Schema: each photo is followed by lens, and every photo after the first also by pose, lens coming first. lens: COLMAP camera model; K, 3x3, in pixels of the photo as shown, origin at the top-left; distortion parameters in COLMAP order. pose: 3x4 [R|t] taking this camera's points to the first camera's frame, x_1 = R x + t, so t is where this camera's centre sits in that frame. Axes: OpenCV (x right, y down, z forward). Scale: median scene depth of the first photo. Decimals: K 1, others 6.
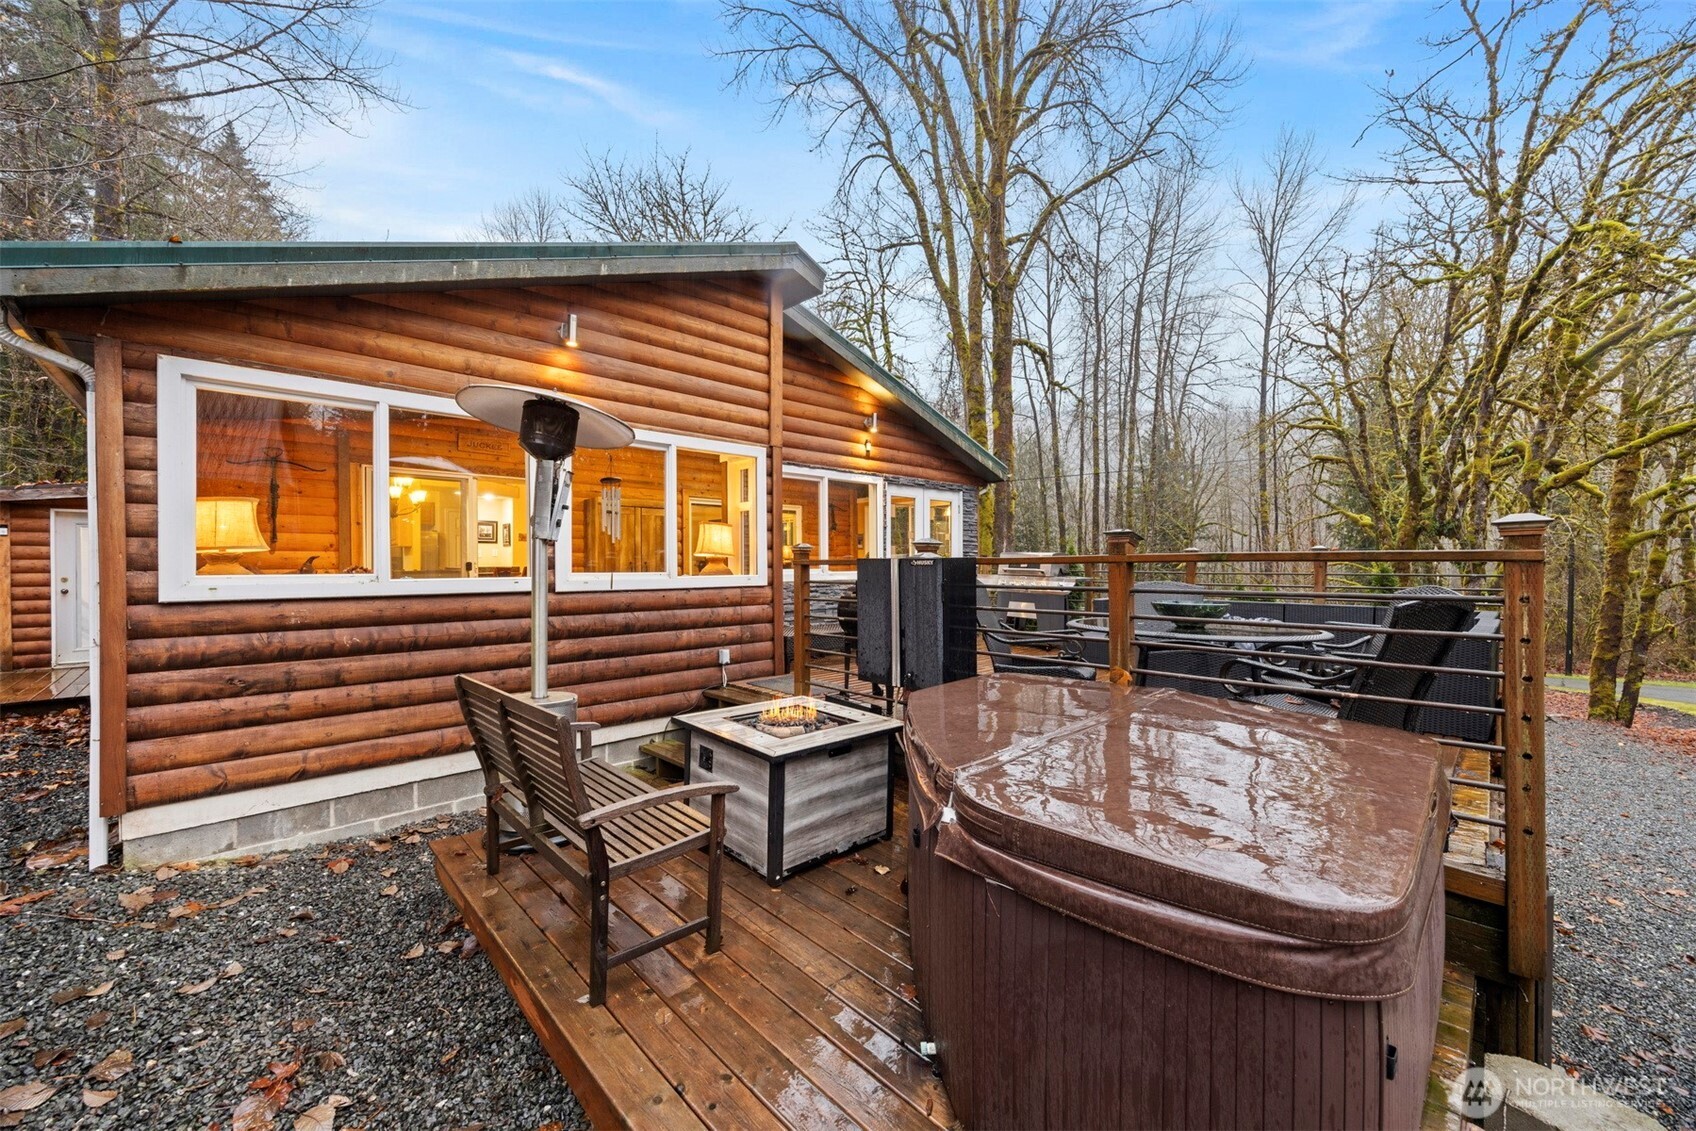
lens RADIAL K [[643.4, 0, 850.8], [0, 643.4, 572.7], [0, 0, 1]] dist [-0.002907, -0.000303]
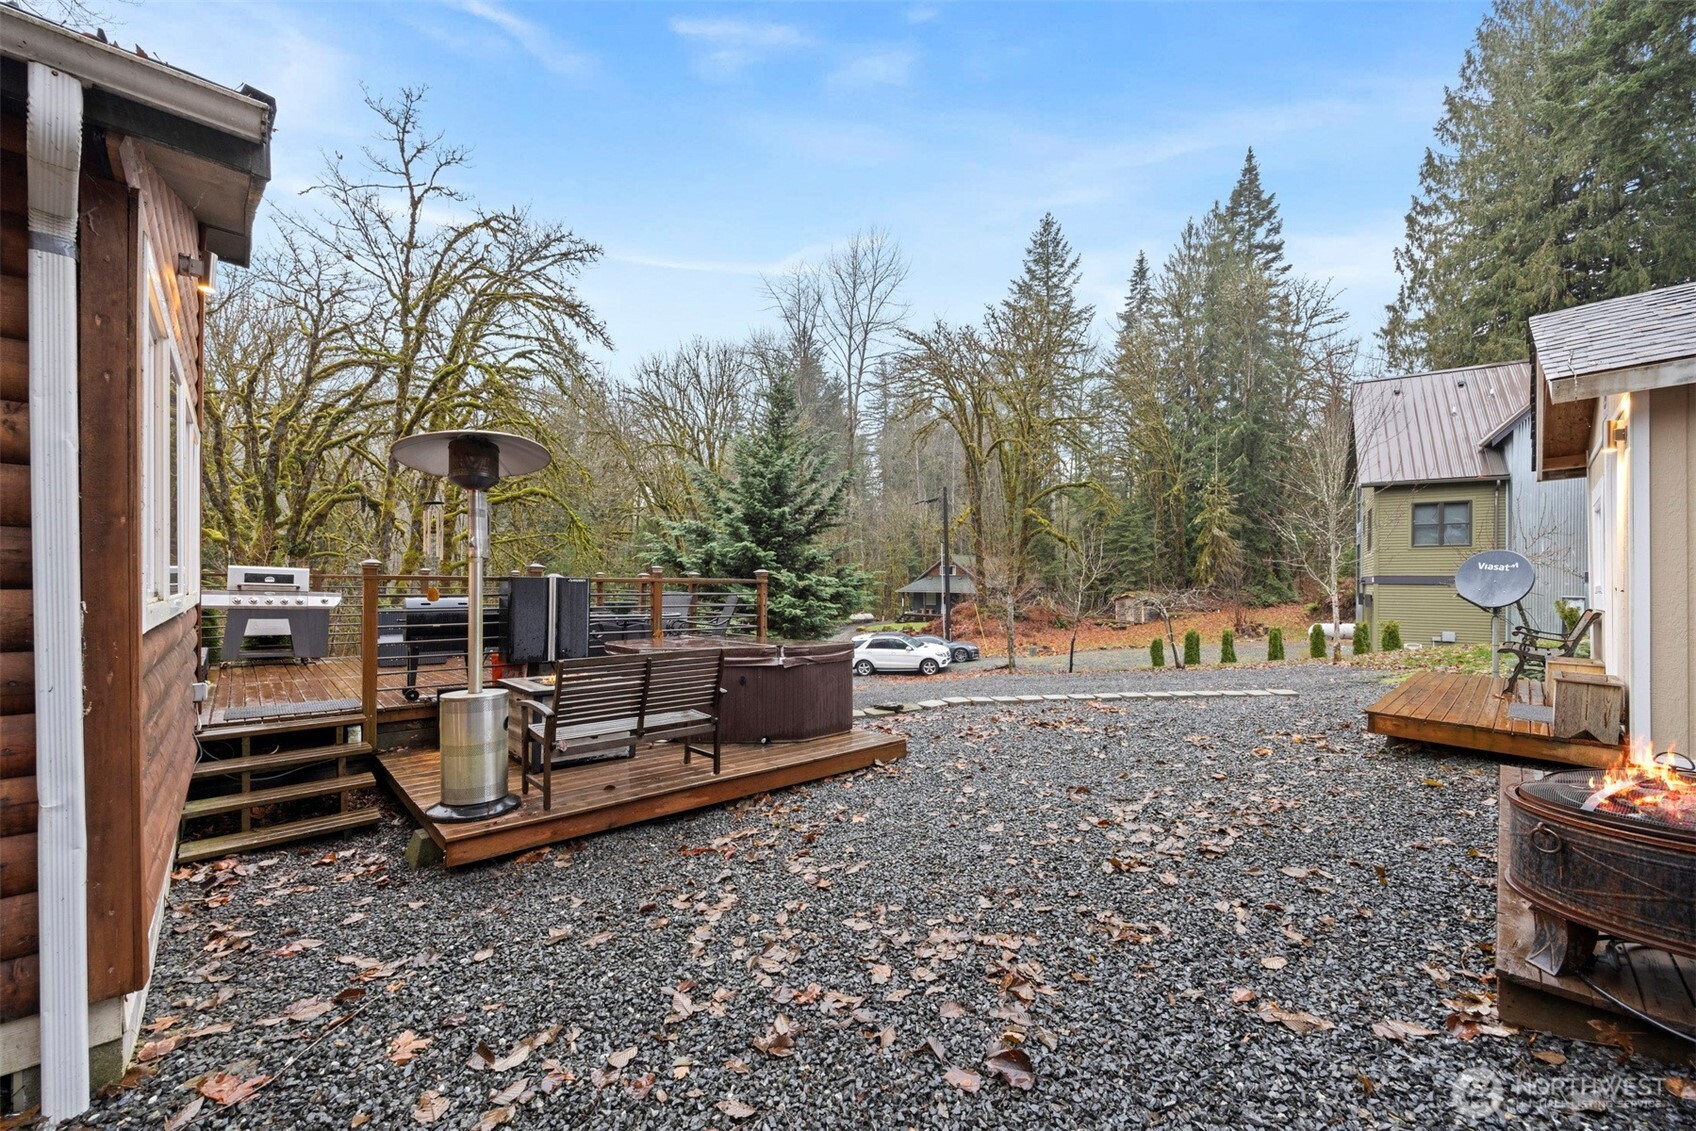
lens RADIAL K [[643.4, 0, 850.8], [0, 643.4, 572.7], [0, 0, 1]] dist [-0.002907, -0.000303]
pose [[0.020311, 0.023936, 0.999507, -0.286054], [0.002557, 0.999709, -0.023992, 0.000932], [-0.999790, 0.003043, 0.020244, 0.052330]]
